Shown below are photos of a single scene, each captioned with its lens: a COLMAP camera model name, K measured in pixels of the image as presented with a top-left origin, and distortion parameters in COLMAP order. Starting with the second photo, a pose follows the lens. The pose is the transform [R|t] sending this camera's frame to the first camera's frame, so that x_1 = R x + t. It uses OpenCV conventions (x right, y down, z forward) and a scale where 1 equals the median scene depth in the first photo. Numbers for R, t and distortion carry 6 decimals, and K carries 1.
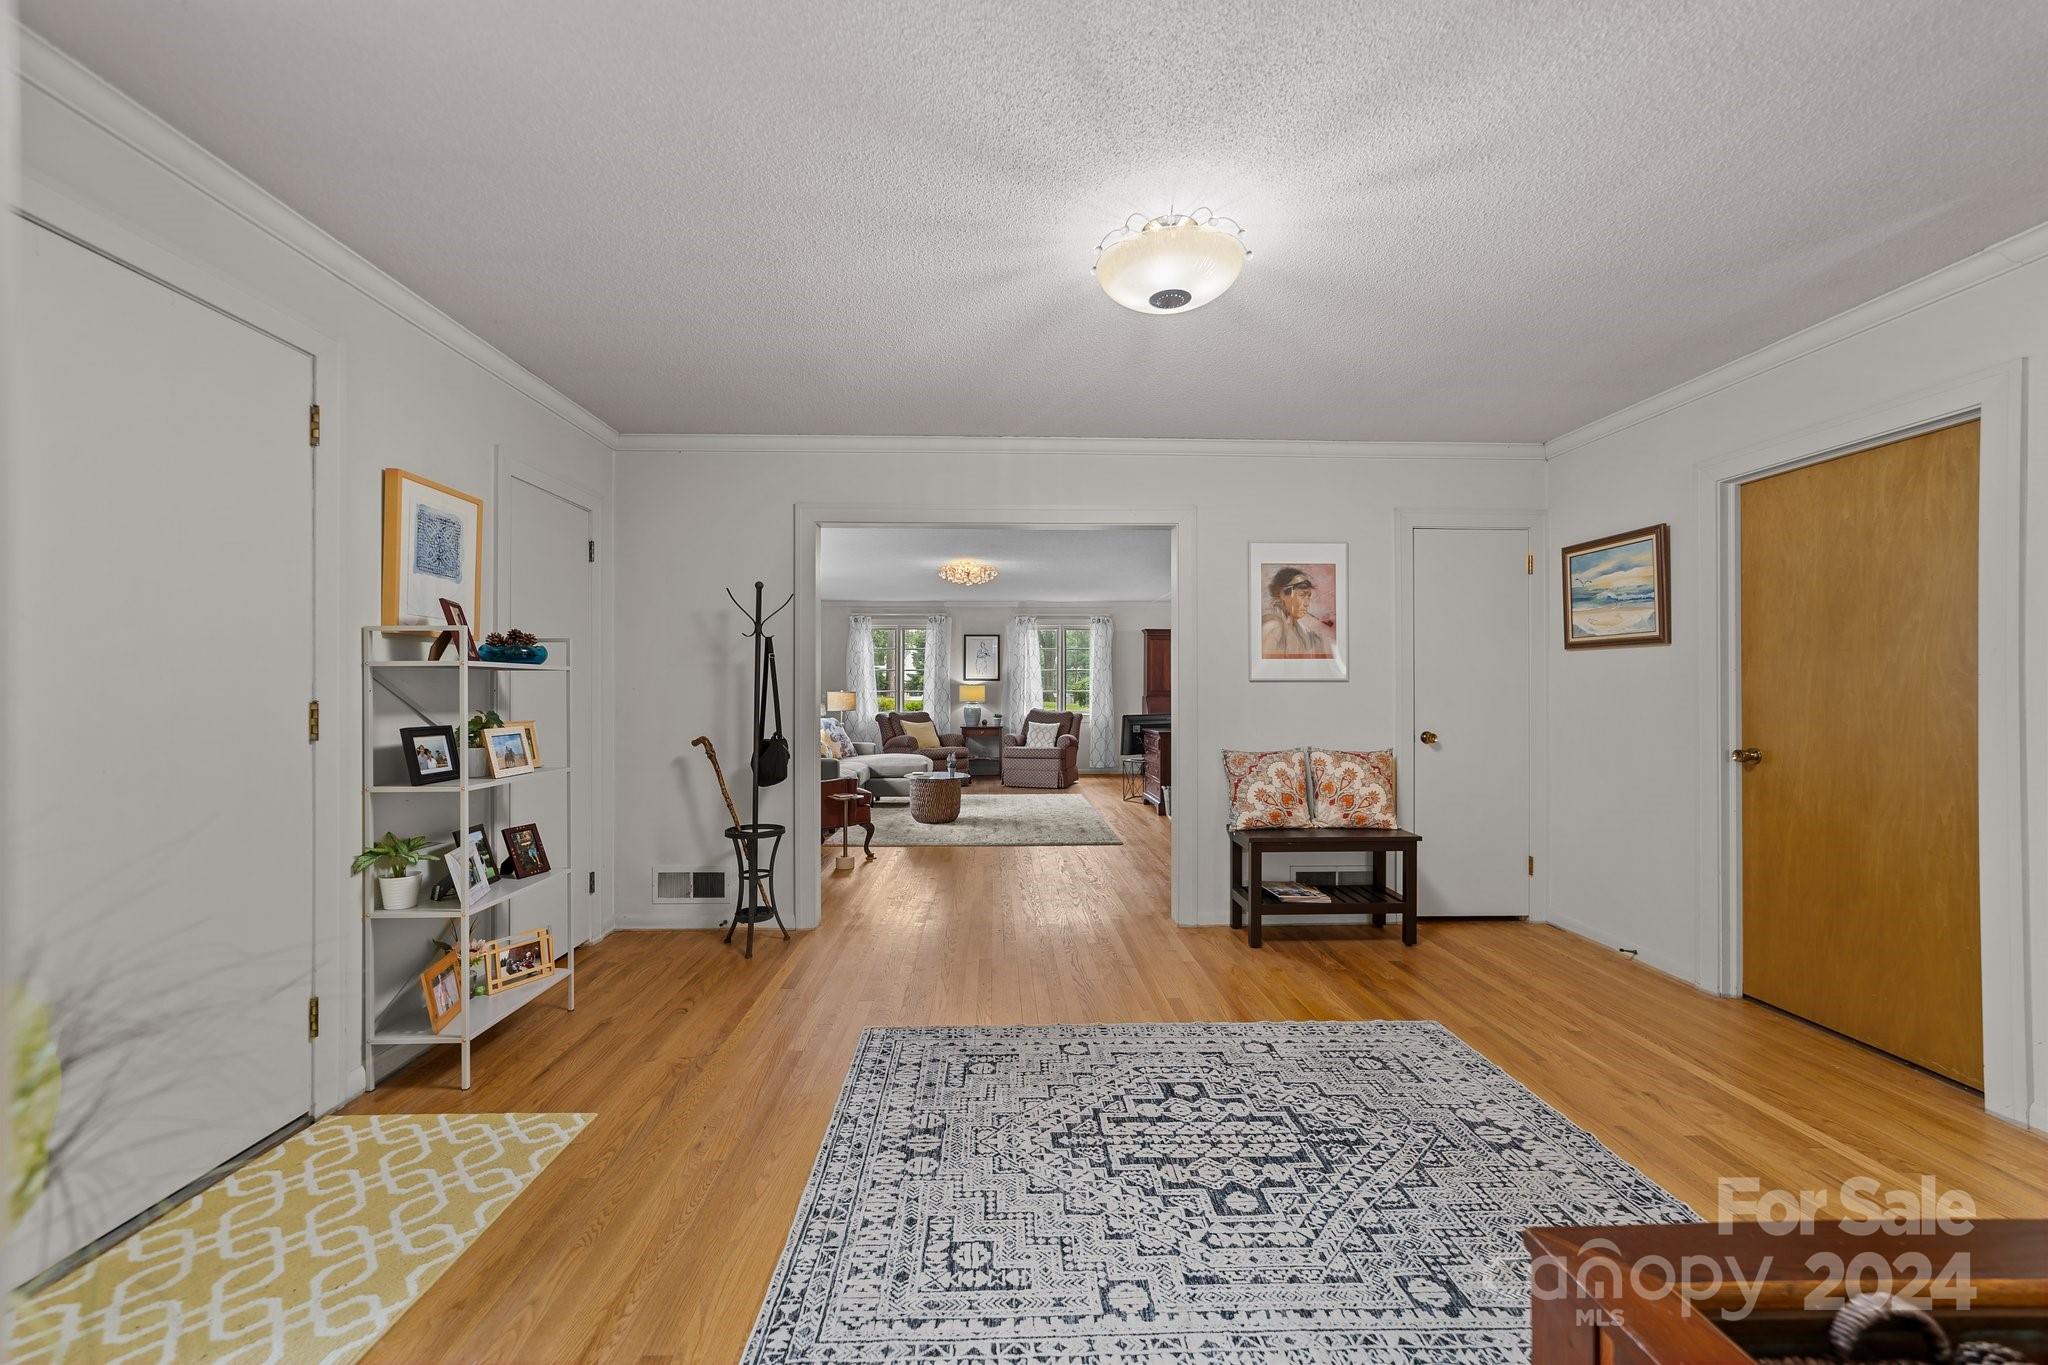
lens RADIAL K [[783.0, 0, 1016.9], [0, 783.0, 685.7], [0, 0, 1]] dist [-0.010130, 0.001988]
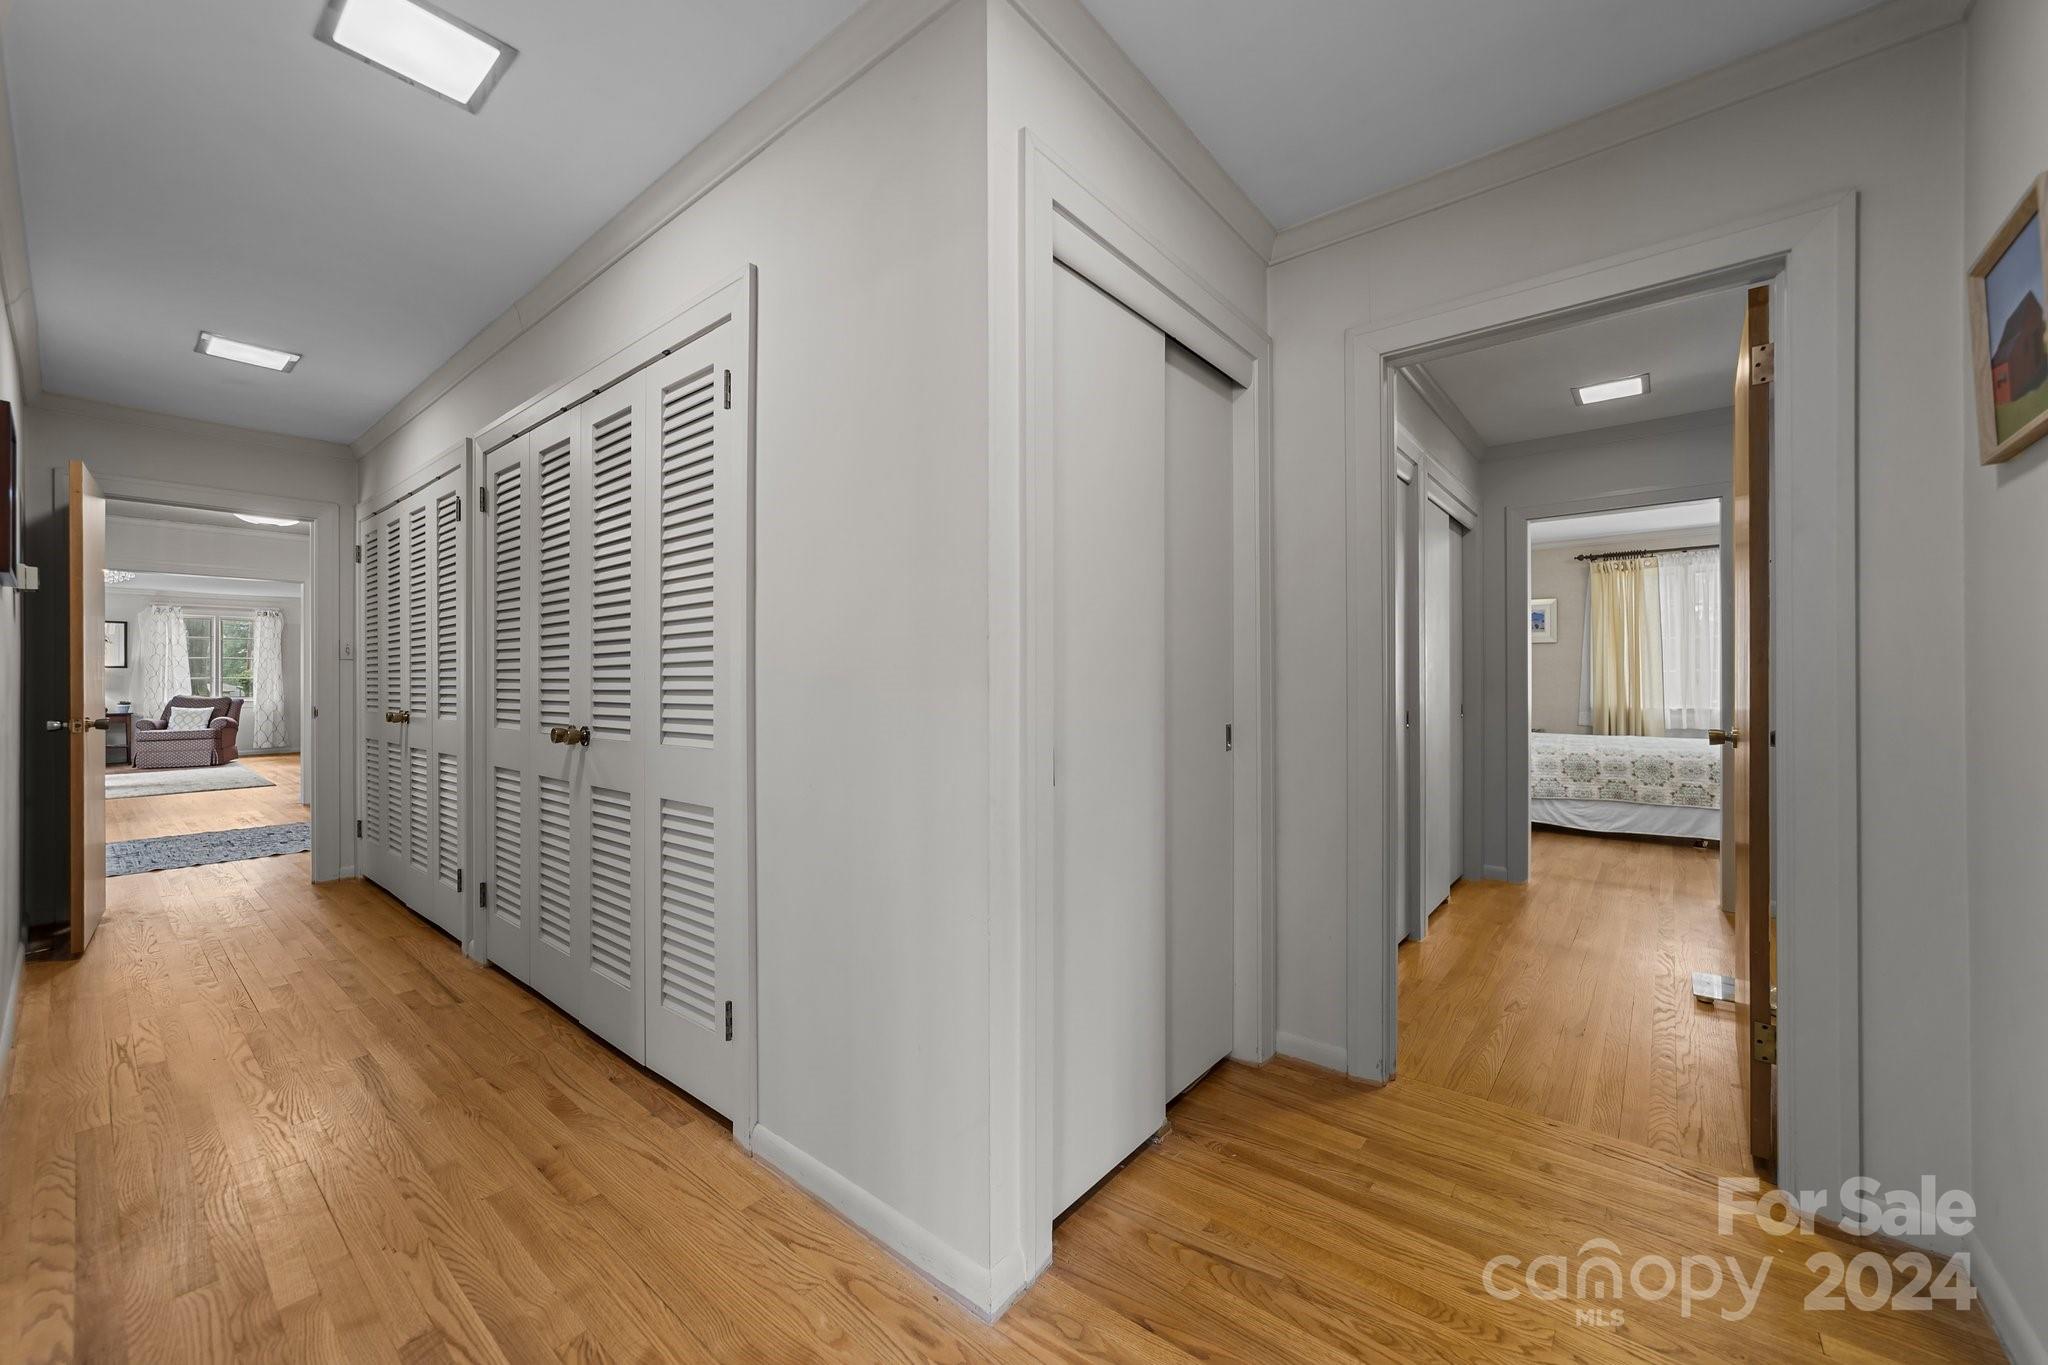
lens RADIAL K [[783.0, 0, 1038.1], [0, 783.0, 682.6], [0, 0, 1]] dist [-0.010130, 0.001988]
pose [[0.647442, -0.001685, 0.762113, -0.064079], [-0.000524, 0.999996, 0.002656, 0.025710], [-0.762114, -0.002119, 0.647439, -1.438125]]
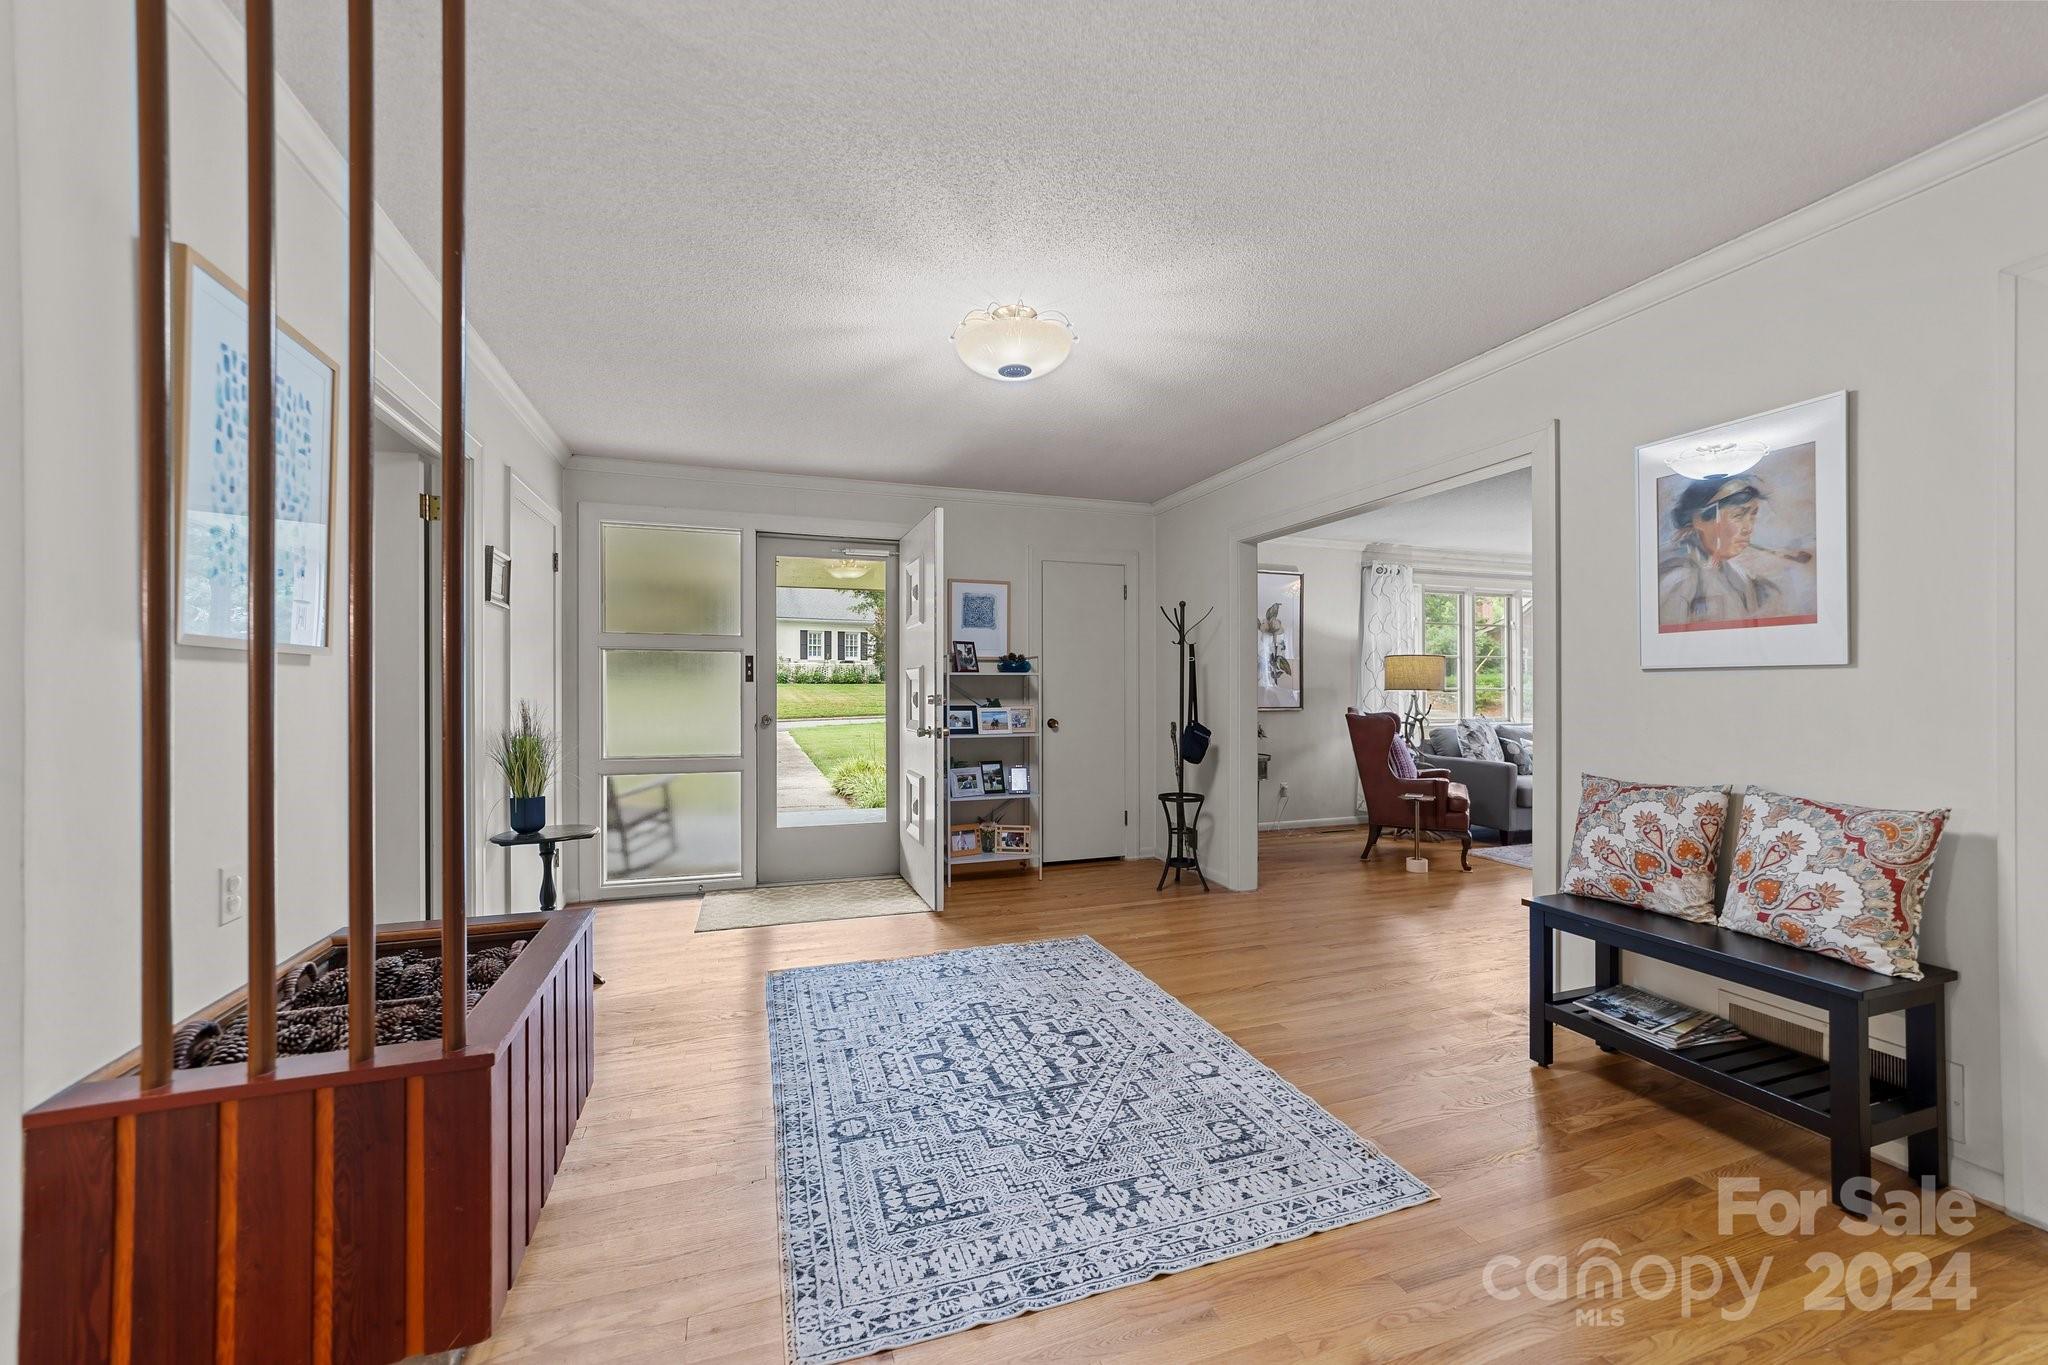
lens RADIAL K [[783.0, 0, 1016.4], [0, 783.0, 680.6], [0, 0, 1]] dist [-0.010130, 0.001988]
pose [[0.300043, -0.010314, -0.953870, 0.740783], [0.006488, 0.999940, -0.008771, 0.004931], [0.953903, -0.003557, 0.300093, 0.334237]]
